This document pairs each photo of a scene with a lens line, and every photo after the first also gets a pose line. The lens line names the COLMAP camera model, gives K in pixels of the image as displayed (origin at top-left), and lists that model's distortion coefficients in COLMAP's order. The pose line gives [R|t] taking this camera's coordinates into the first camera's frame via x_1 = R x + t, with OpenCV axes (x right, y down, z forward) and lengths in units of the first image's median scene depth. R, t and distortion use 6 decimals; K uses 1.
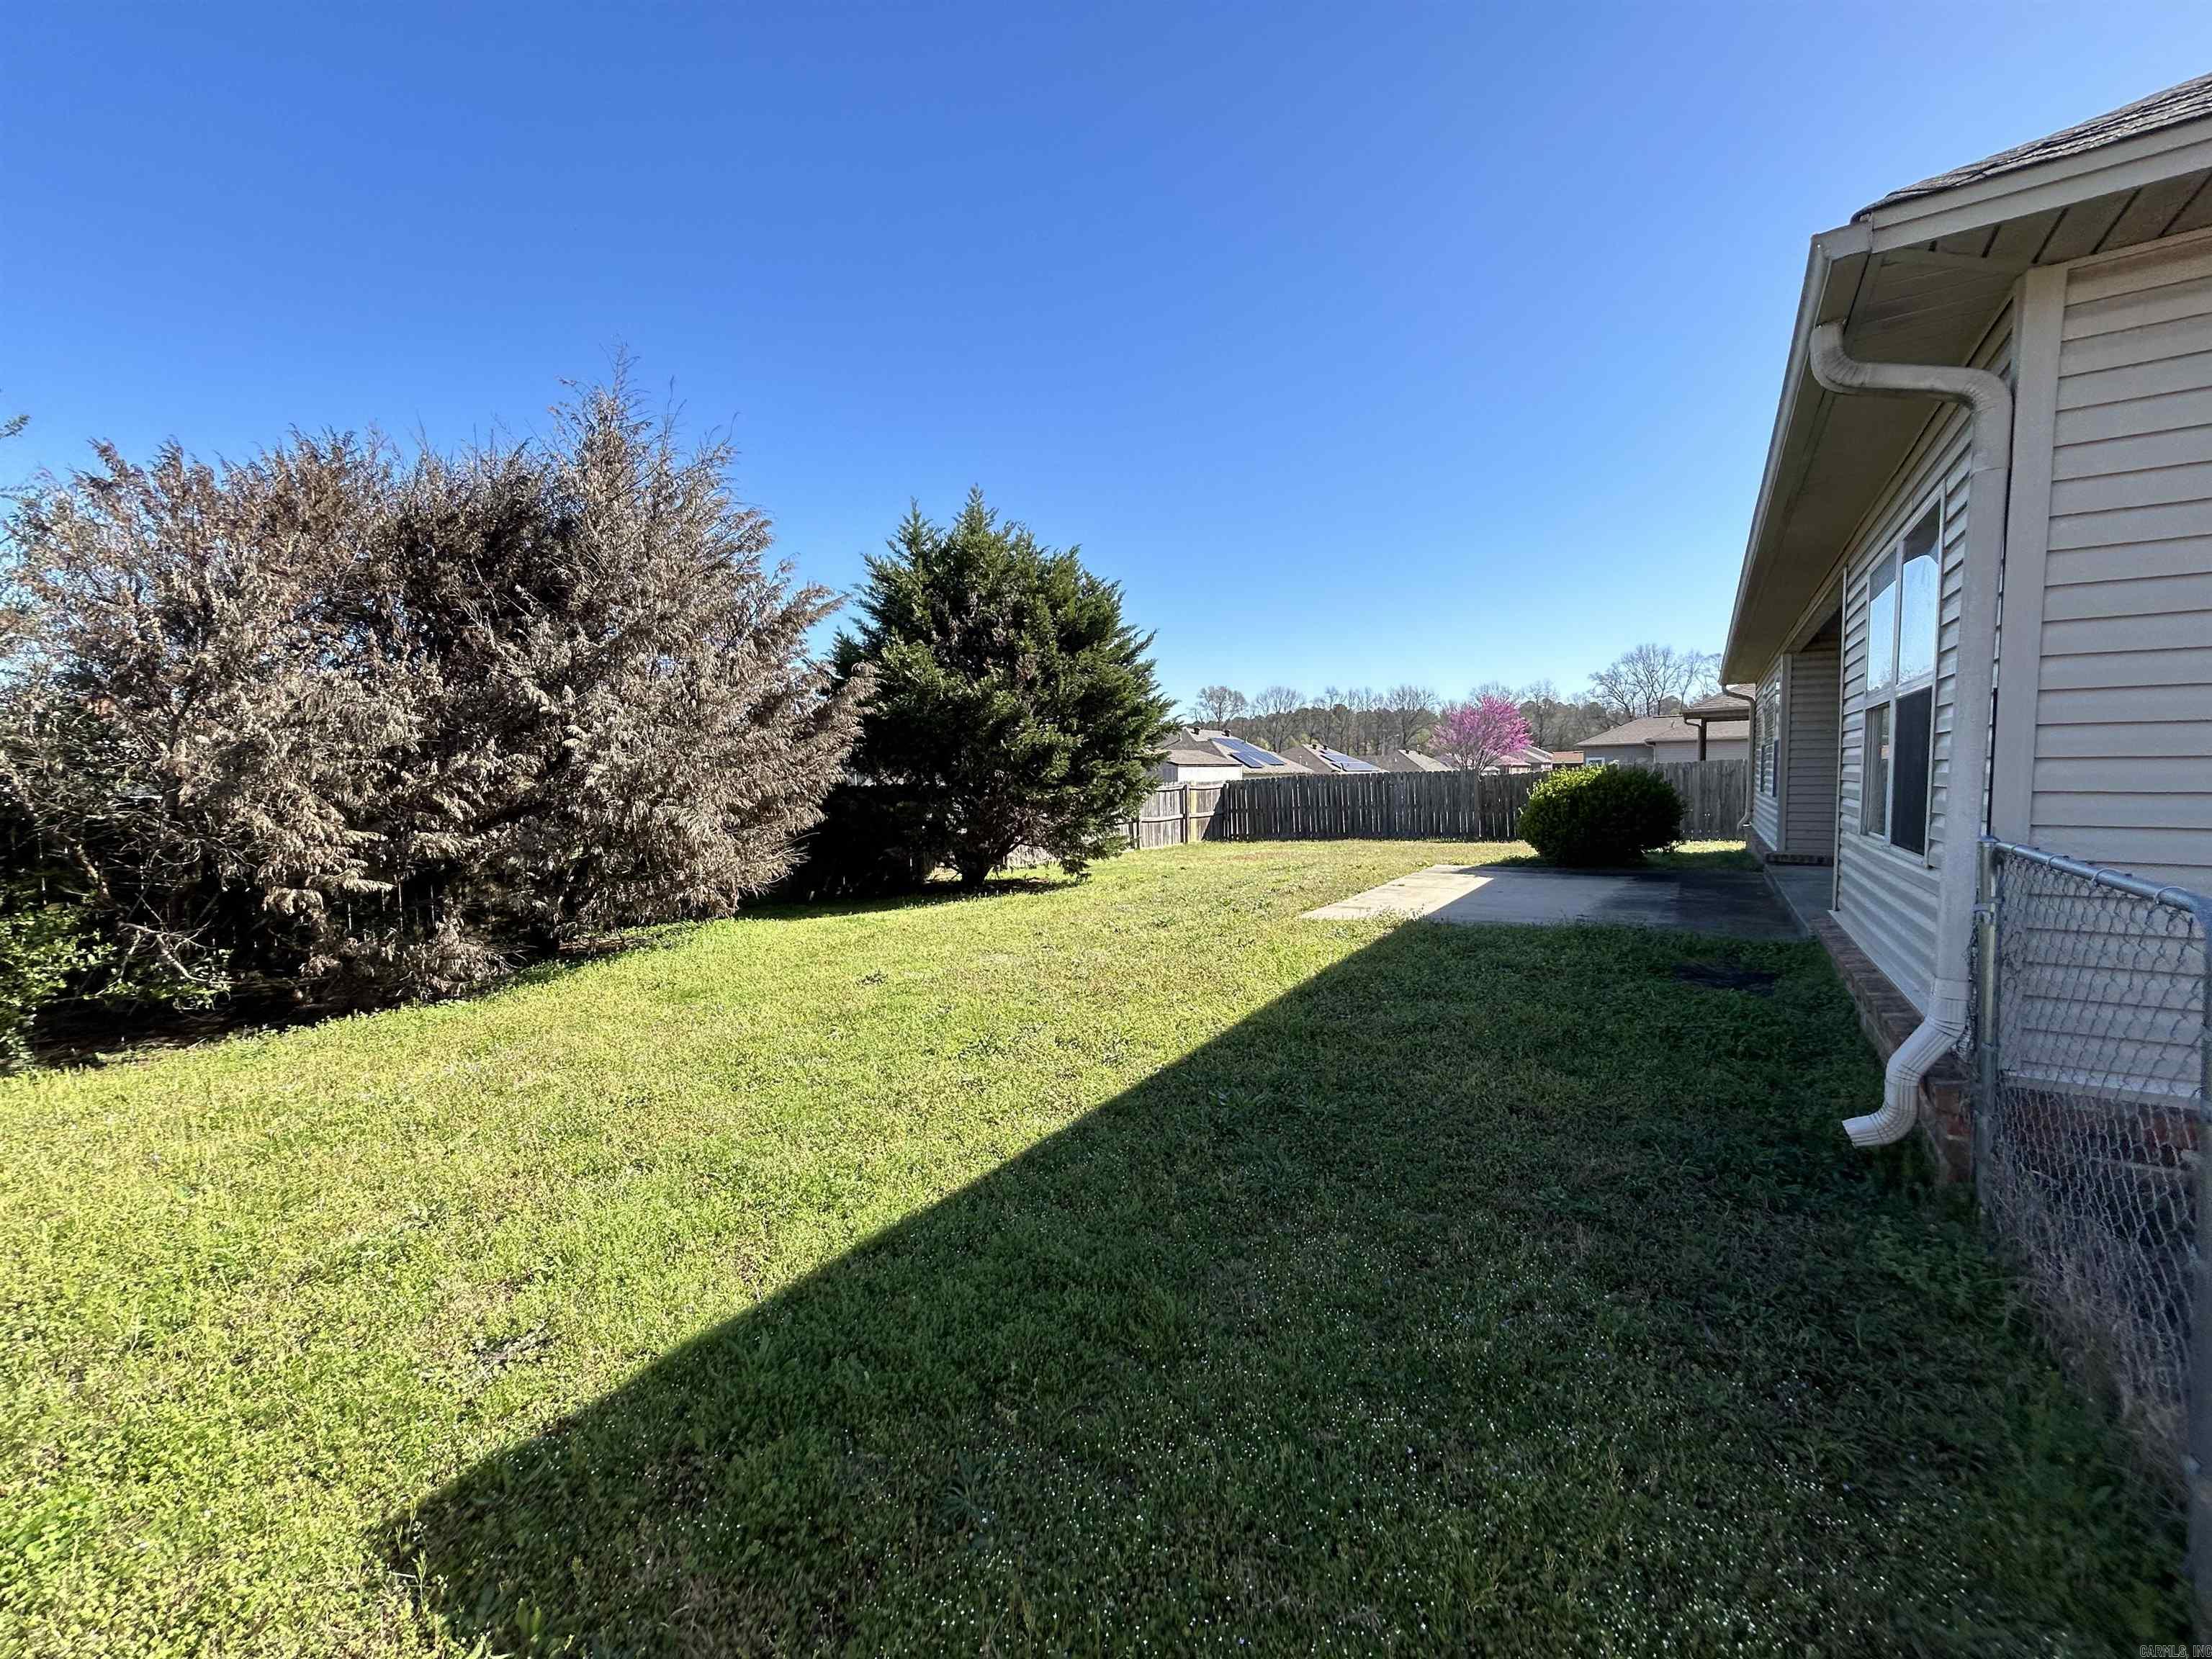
lens RADIAL K [[890.4, 0, 1119.0], [0, 890.4, 832.6], [0, 0, 1]] dist [-0.000618, 0.000366]
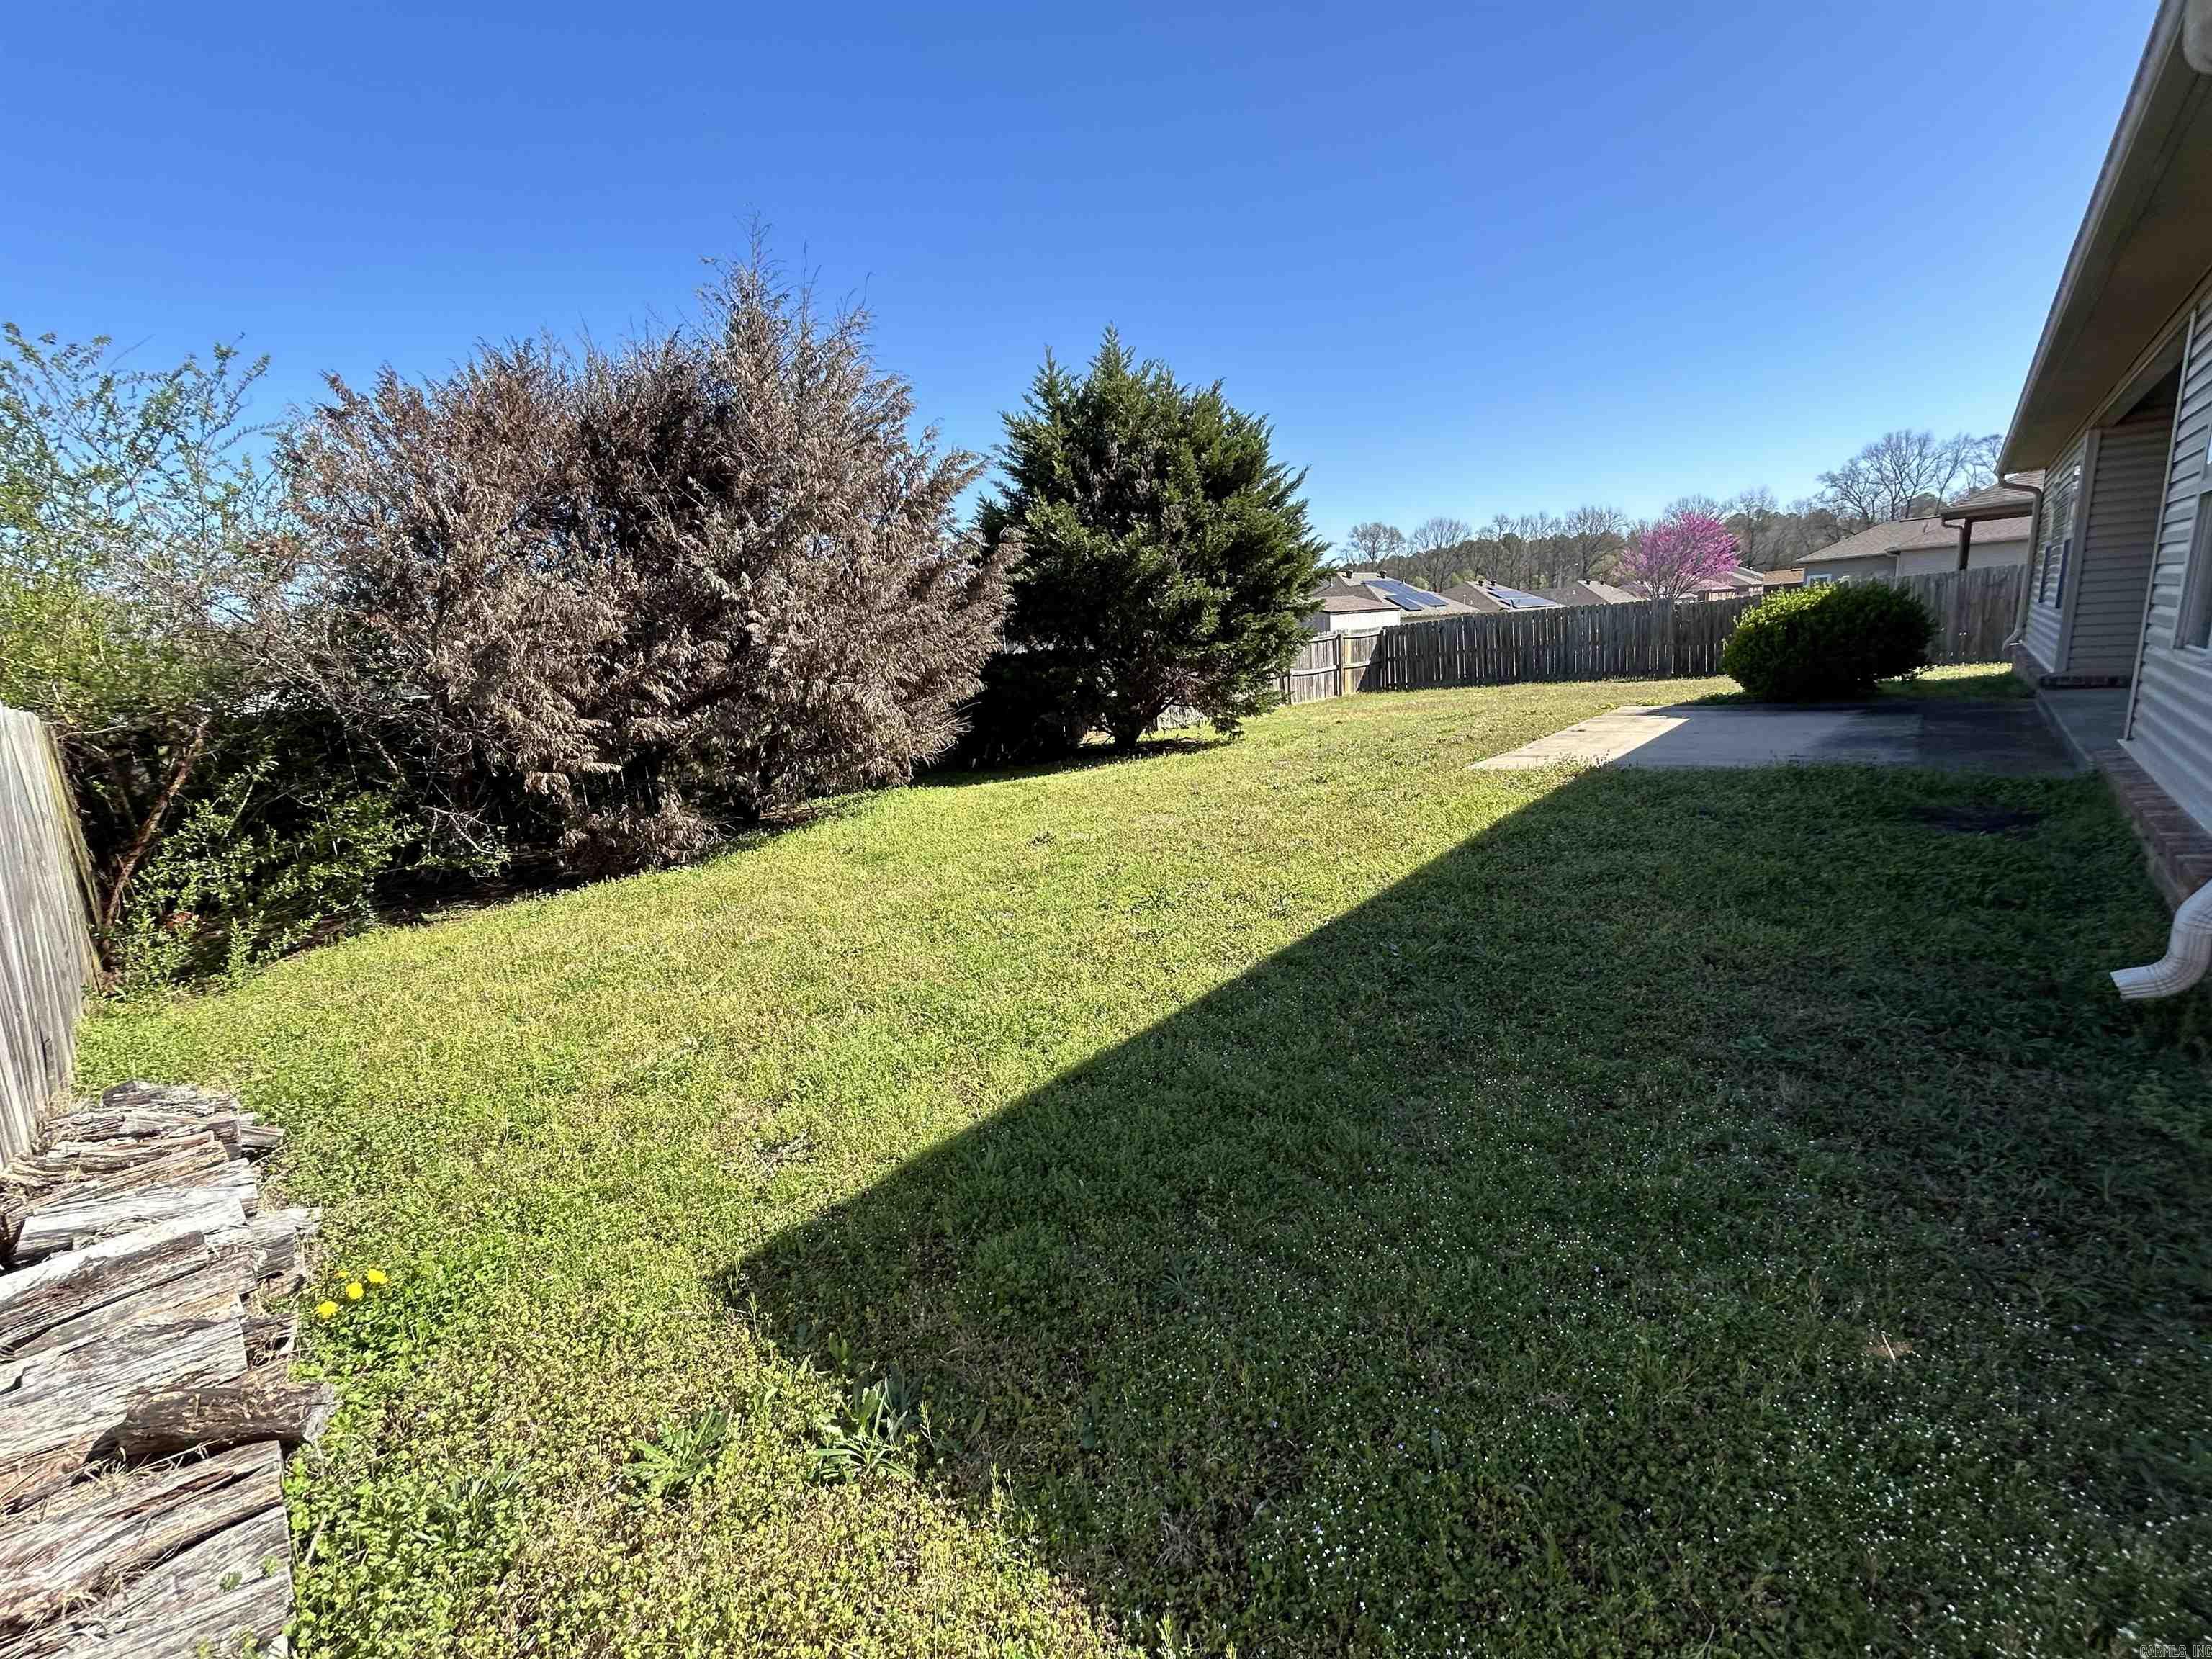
lens RADIAL K [[890.4, 0, 1119.6], [0, 890.4, 833.4], [0, 0, 1]] dist [-0.000618, 0.000366]
pose [[0.985829, -0.021020, -0.166433, -0.013330], [0.047033, 0.986960, 0.153938, -0.001455], [0.161027, -0.159585, 0.973962, -0.010825]]
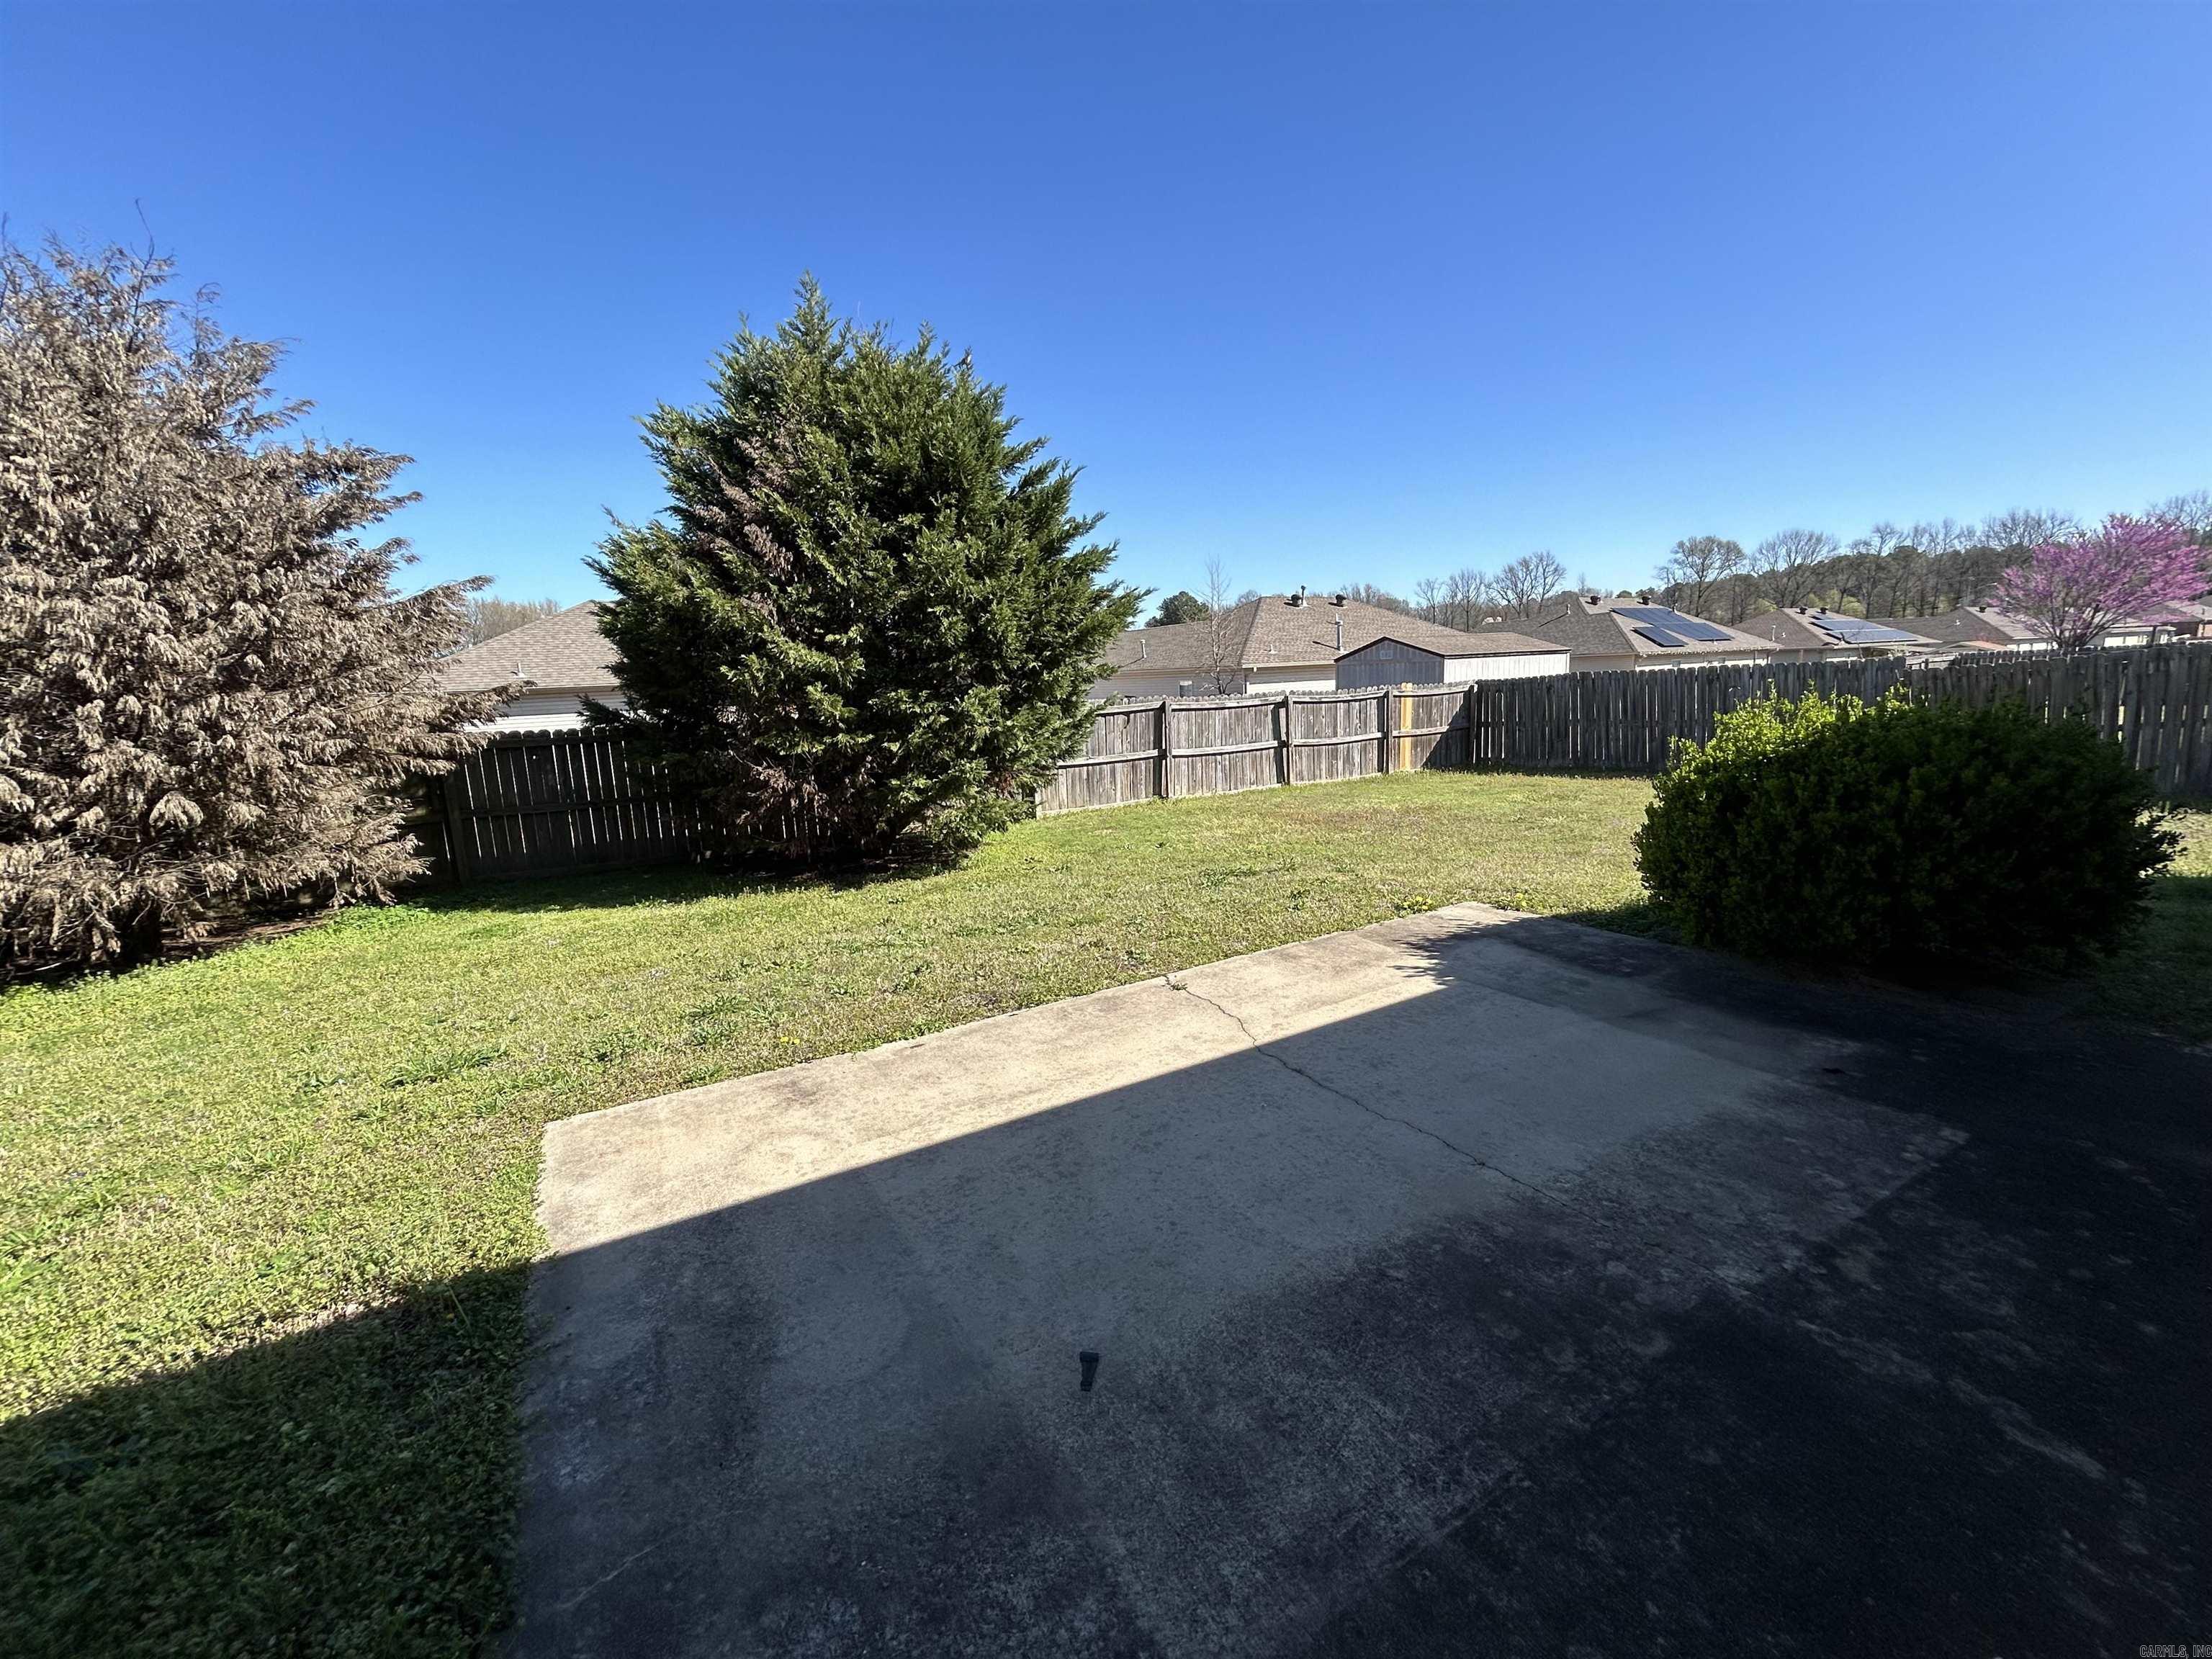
lens RADIAL K [[890.4, 0, 1117.2], [0, 890.4, 832.0], [0, 0, 1]] dist [-0.000618, 0.000366]
pose [[0.888242, 0.055502, -0.456011, 0.898186], [0.002273, 0.992131, 0.125182, -0.131268], [0.459370, -0.112228, 0.881126, 1.103302]]
